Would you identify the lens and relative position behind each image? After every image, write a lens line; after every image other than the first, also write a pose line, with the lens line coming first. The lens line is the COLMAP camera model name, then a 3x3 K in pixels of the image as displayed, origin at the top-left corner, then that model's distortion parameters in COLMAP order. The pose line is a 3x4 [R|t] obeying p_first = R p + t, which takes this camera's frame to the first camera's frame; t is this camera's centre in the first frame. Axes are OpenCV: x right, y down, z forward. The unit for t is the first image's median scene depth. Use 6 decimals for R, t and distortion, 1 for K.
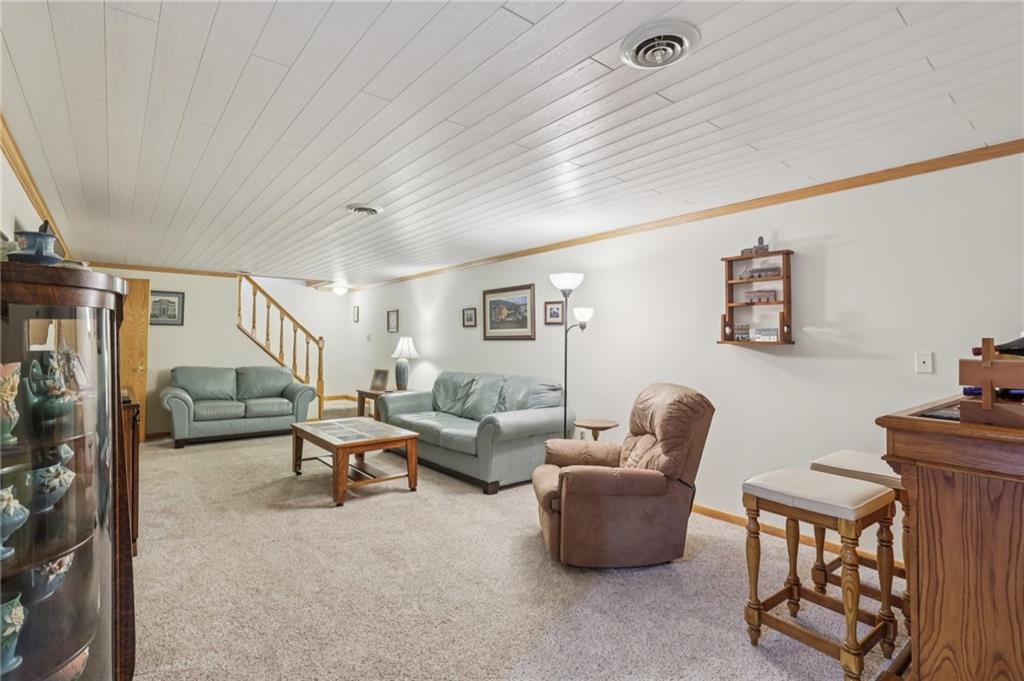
lens RADIAL K [[490.2, 0, 511.4], [0, 490.2, 330.4], [0, 0, 1]] dist [0.025949, 0.000004]
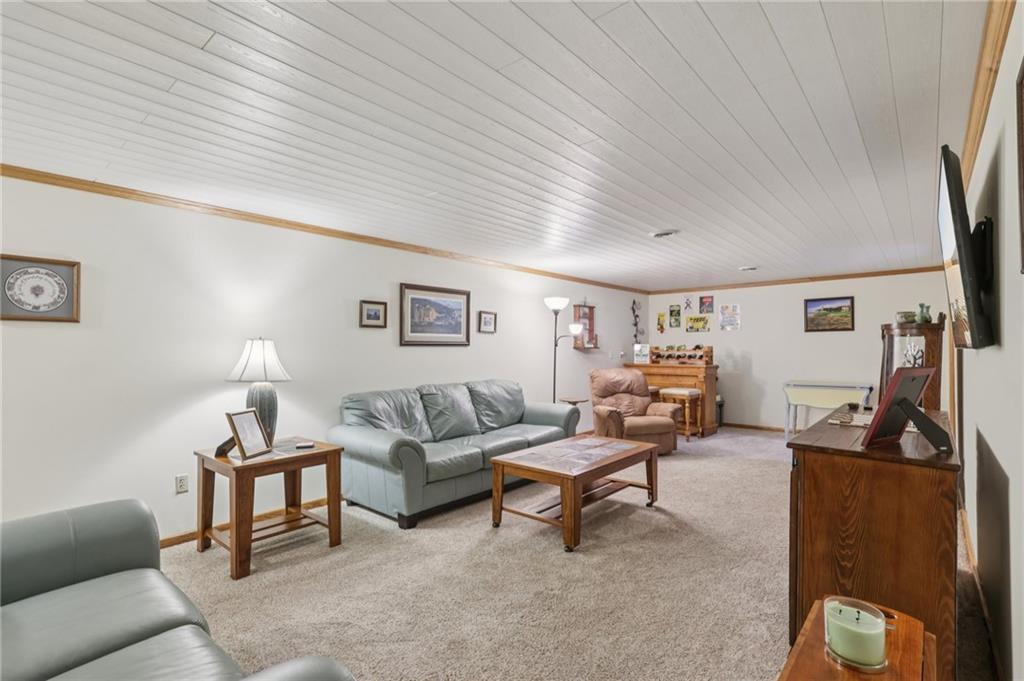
lens RADIAL K [[479.2, 0, 506.2], [0, 479.2, 342.7], [0, 0, 1]] dist [0.002321, 0.000754]
pose [[-0.165034, 0.008101, 0.986255, -1.389676], [-0.024650, 0.999620, -0.012335, 0.033385], [-0.985980, -0.026347, -0.164772, 1.577820]]
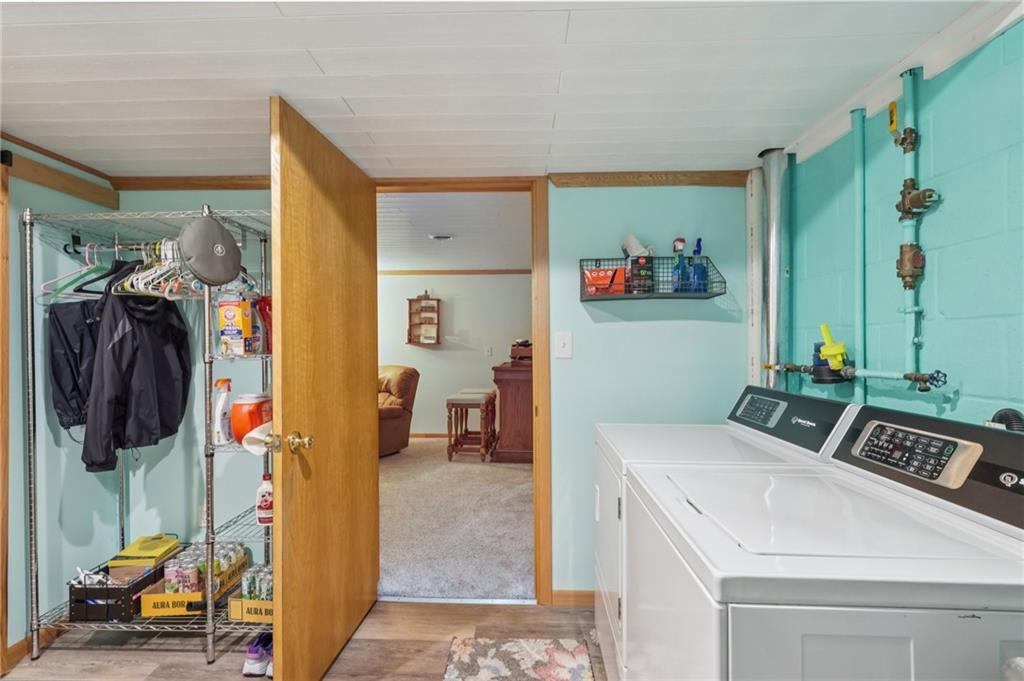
lens RADIAL K [[479.2, 0, 506.2], [0, 479.2, 342.7], [0, 0, 1]] dist [0.002321, 0.000754]
pose [[0.663313, -0.001636, 0.748341, -0.693011], [-0.017869, 0.999678, 0.018023, -0.018095], [-0.748129, -0.025327, 0.663070, -0.502684]]
